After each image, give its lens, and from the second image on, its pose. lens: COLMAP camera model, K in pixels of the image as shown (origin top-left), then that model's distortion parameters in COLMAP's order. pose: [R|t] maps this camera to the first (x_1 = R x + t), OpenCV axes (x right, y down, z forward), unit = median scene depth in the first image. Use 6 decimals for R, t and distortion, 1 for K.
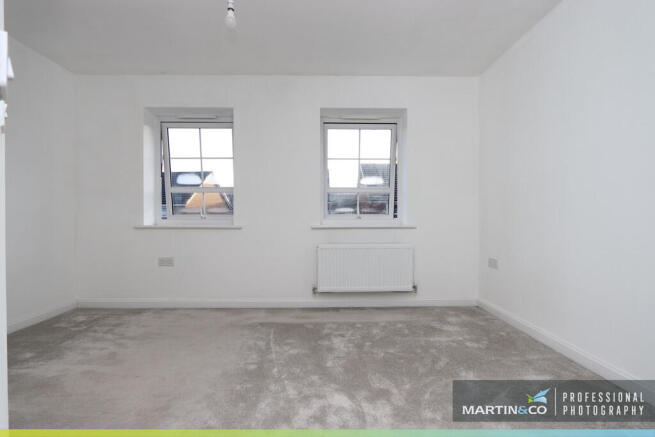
lens RADIAL K [[297.6, 0, 327.9], [0, 297.6, 222.2], [0, 0, 1]] dist [-0.001171, -0.000583]
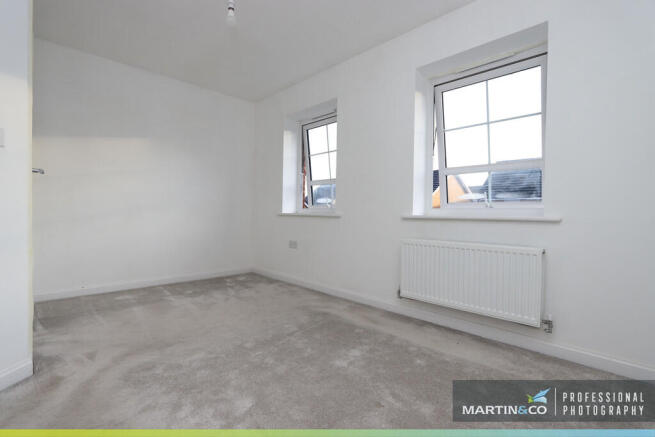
lens RADIAL K [[305.4, 0, 327.5], [0, 305.4, 218.5], [0, 0, 1]] dist [-0.012214, -0.000159]
pose [[0.683809, 0.023968, -0.729268, 0.432718], [-0.018241, 0.999710, 0.015752, 0.009489], [0.729433, 0.002531, 0.684047, 0.271030]]
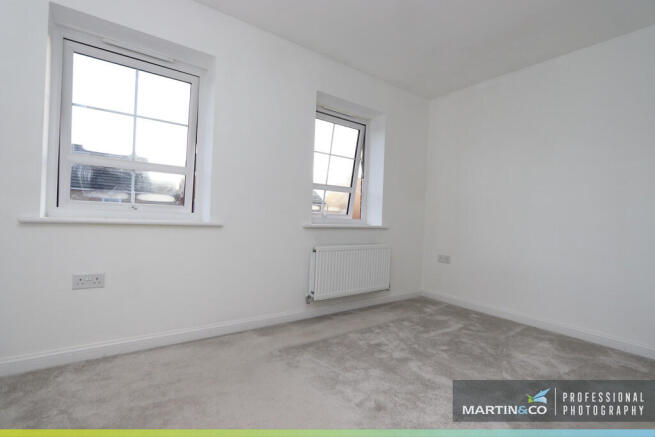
lens RADIAL K [[297.6, 0, 327.9], [0, 297.6, 222.2], [0, 0, 1]] dist [-0.001171, -0.000583]
pose [[0.827234, 0.024681, 0.561316, -0.488490], [-0.027552, 0.999615, -0.003348, 0.006164], [-0.561182, -0.012696, 0.827595, 0.256825]]
